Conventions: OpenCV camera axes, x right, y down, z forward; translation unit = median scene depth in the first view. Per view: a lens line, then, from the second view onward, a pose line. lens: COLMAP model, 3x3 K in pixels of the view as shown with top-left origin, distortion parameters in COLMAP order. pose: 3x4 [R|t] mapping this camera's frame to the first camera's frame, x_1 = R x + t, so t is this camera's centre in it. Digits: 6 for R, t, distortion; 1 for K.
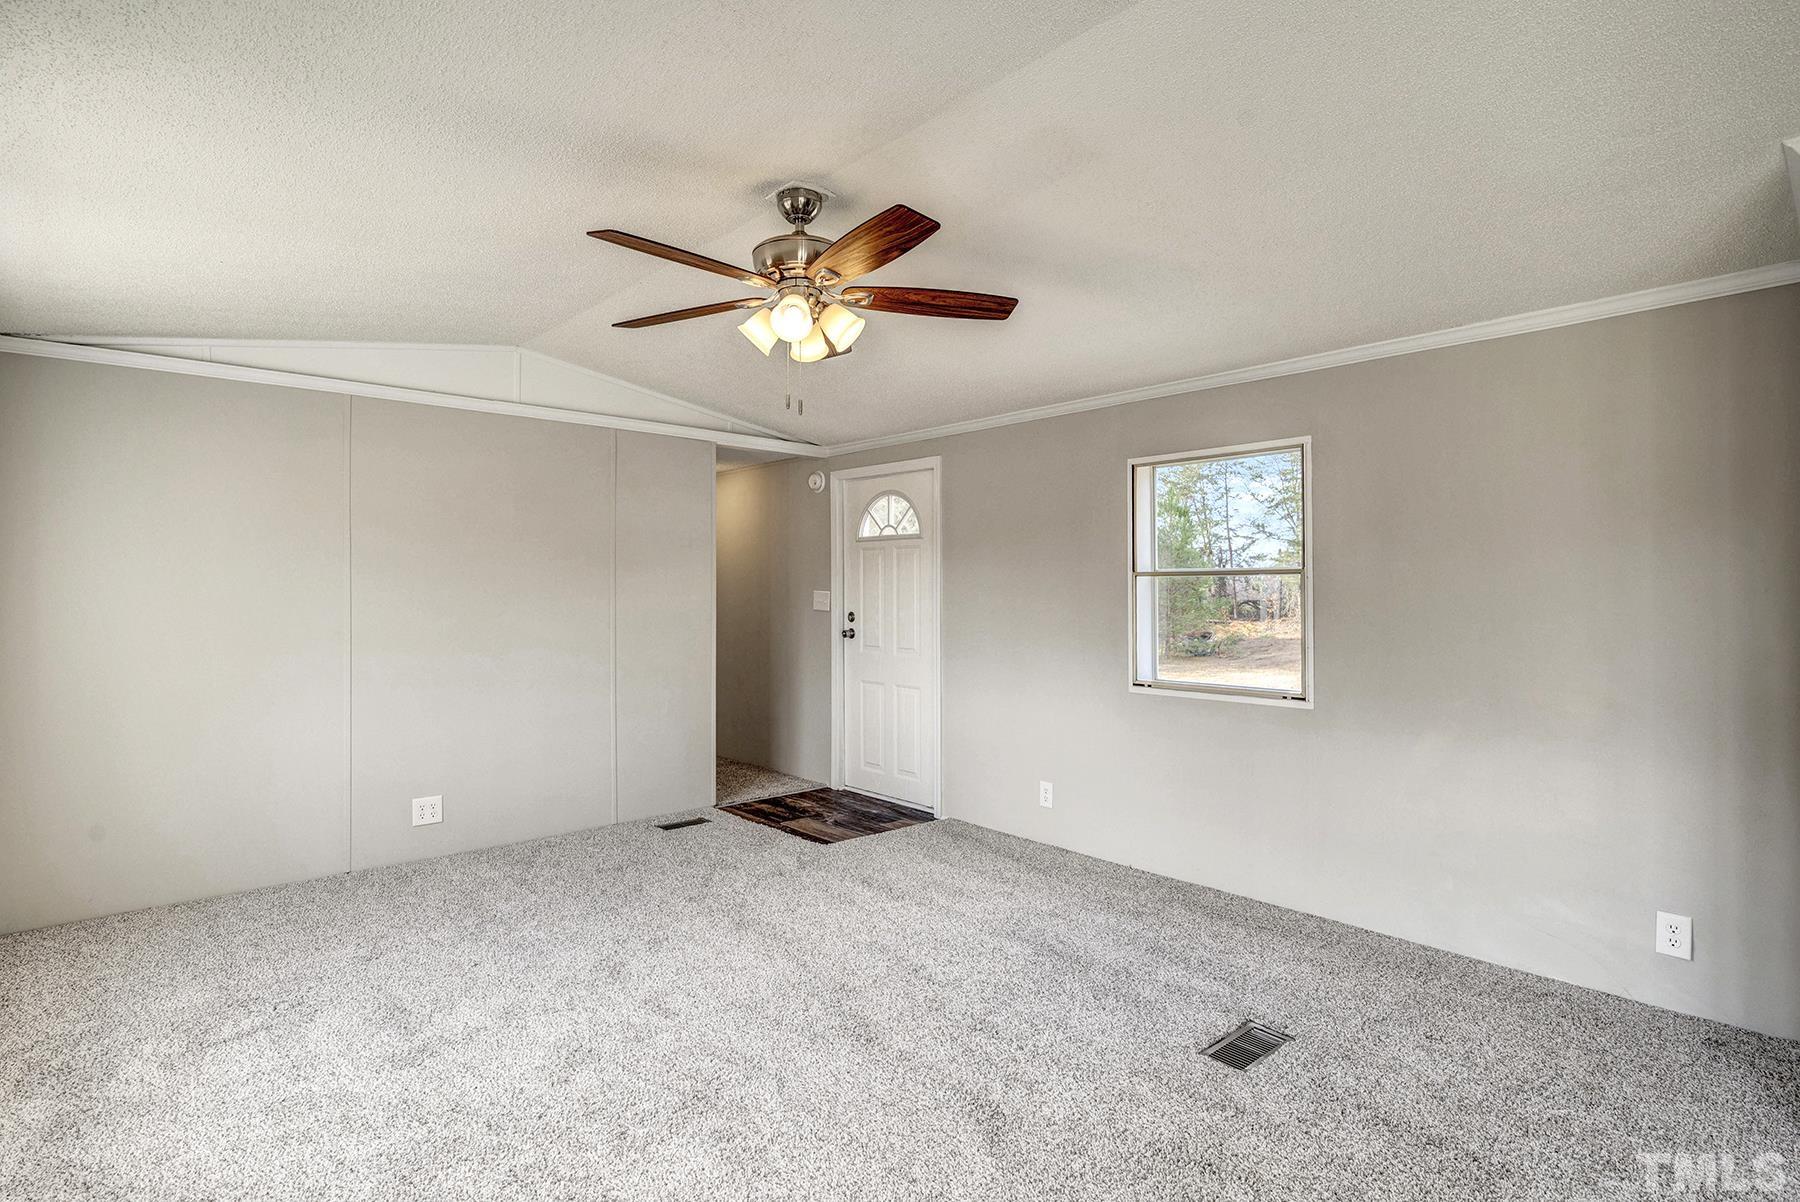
lens RADIAL K [[896.9, 0, 891.7], [0, 896.9, 590.4], [0, 0, 1]] dist [-0.001024, 0.000010]
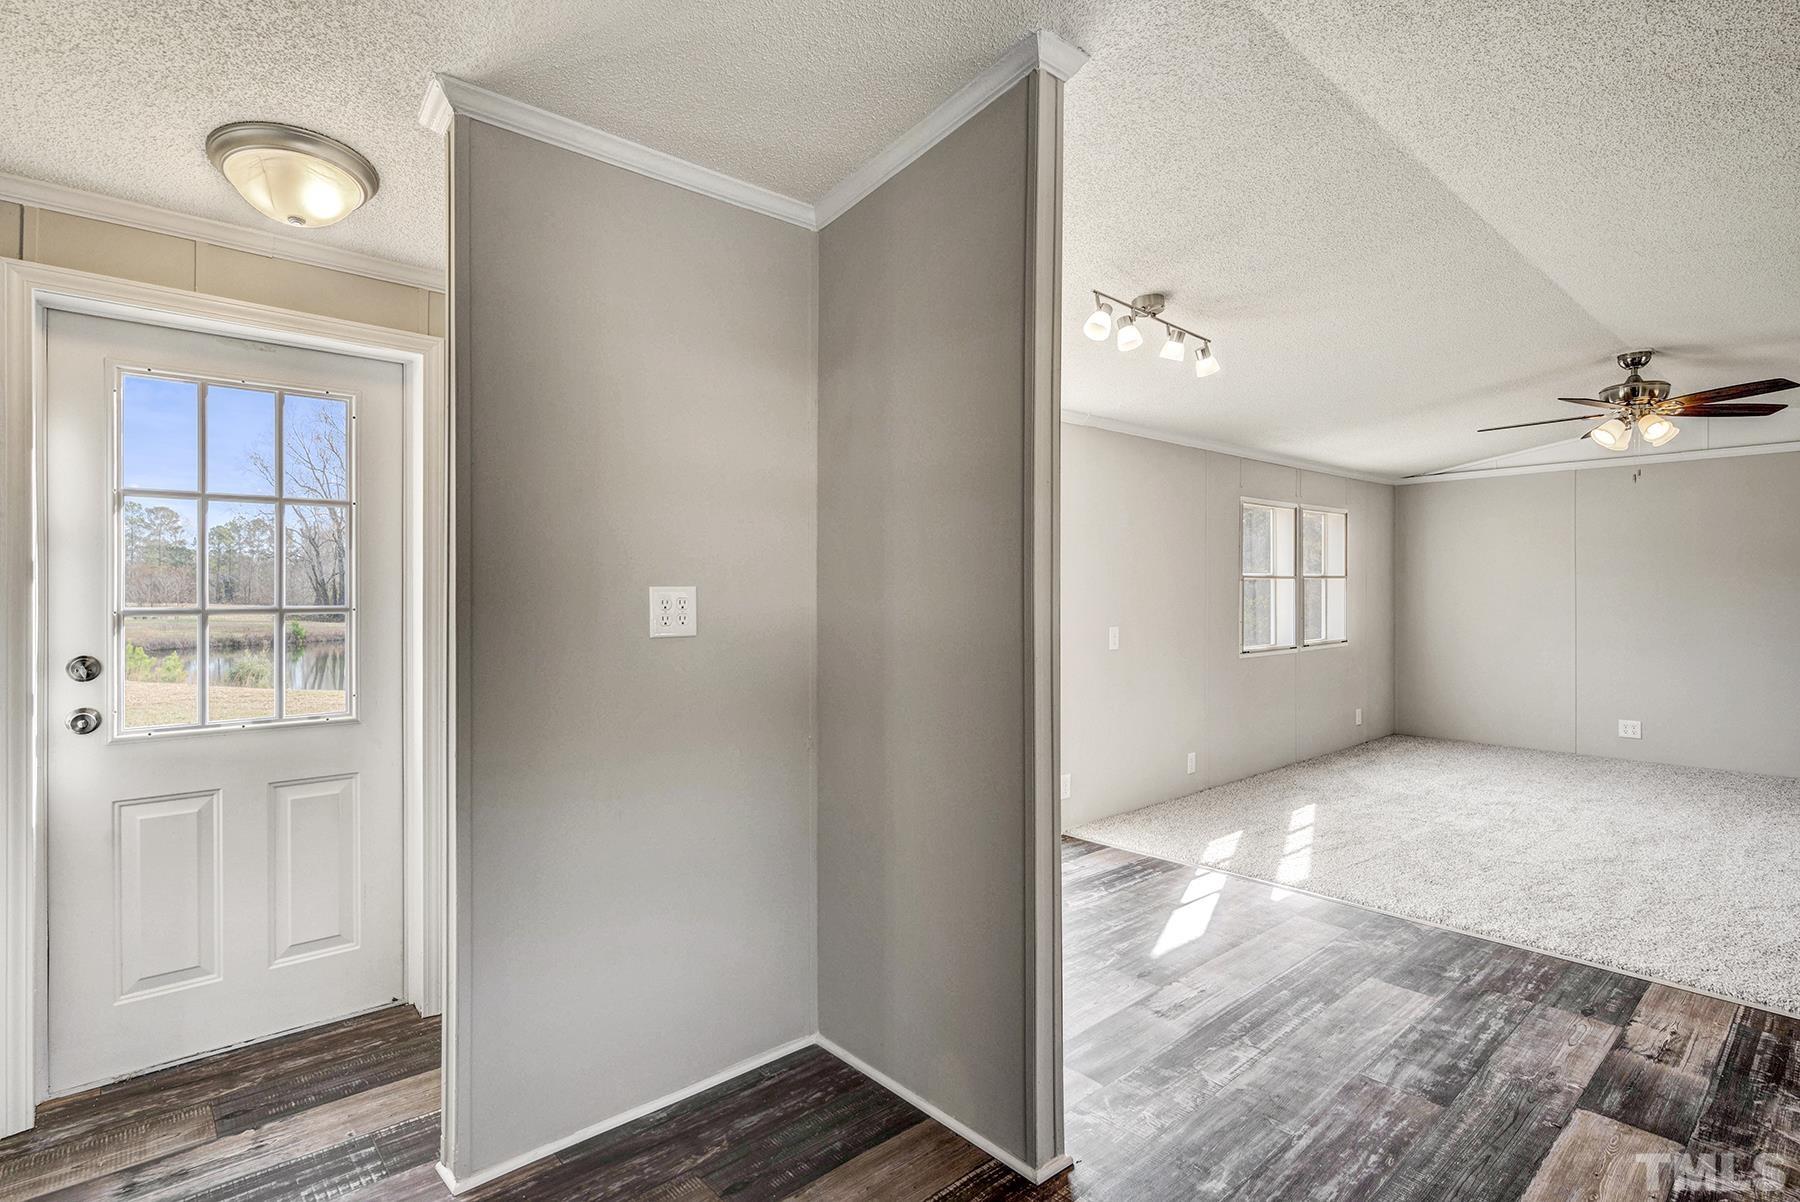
lens RADIAL K [[884.7, 0, 892.9], [0, 884.7, 590.8], [0, 0, 1]] dist [-0.001816, 0.000351]
pose [[-0.002874, -0.000312, -0.999996, 1.399466], [0.004863, 0.999988, -0.000326, 0.004089], [0.999984, -0.004863, -0.002872, -0.360792]]
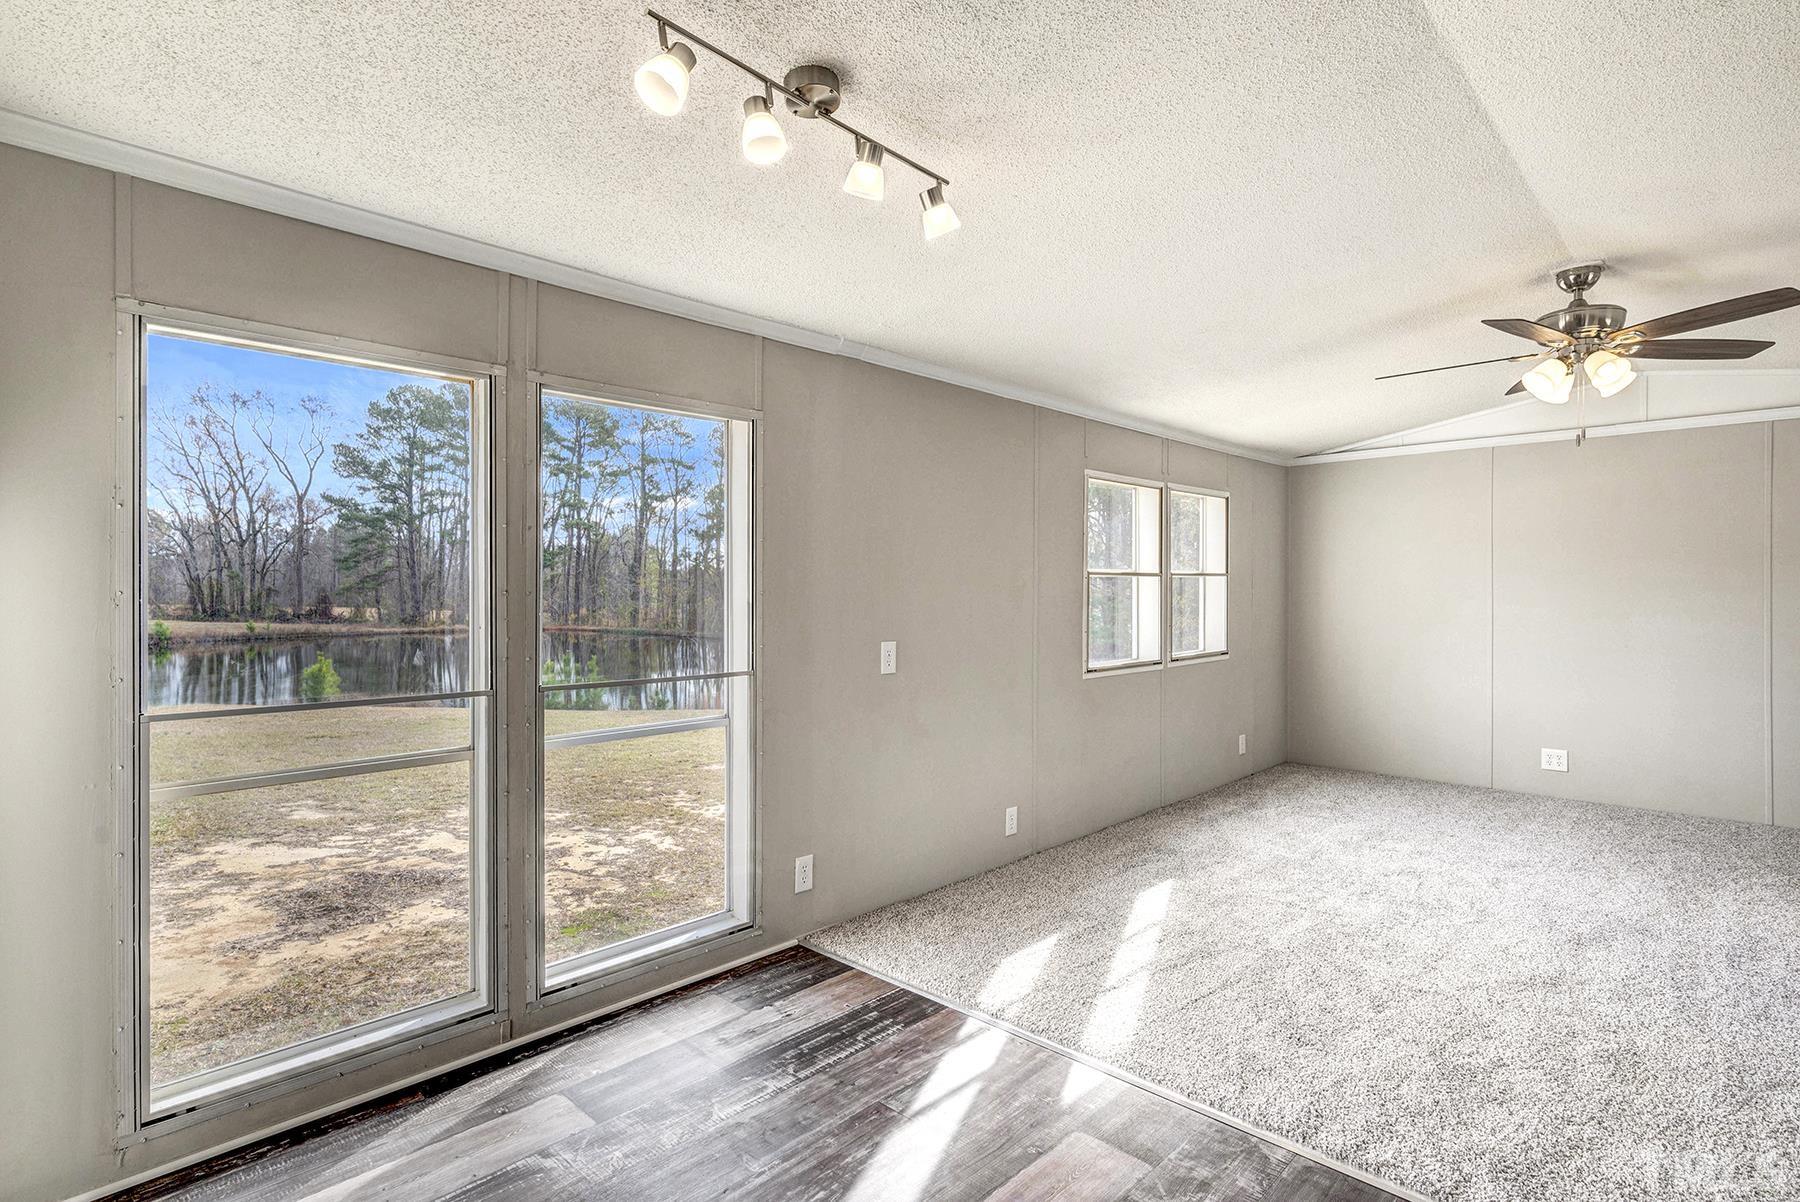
lens RADIAL K [[896.9, 0, 891.7], [0, 896.9, 590.4], [0, 0, 1]] dist [-0.001024, 0.000010]
pose [[0.074963, 0.000324, -0.997186, 0.950226], [0.001852, 0.999998, 0.000464, 0.003904], [0.997185, -0.001882, 0.074962, -0.045493]]
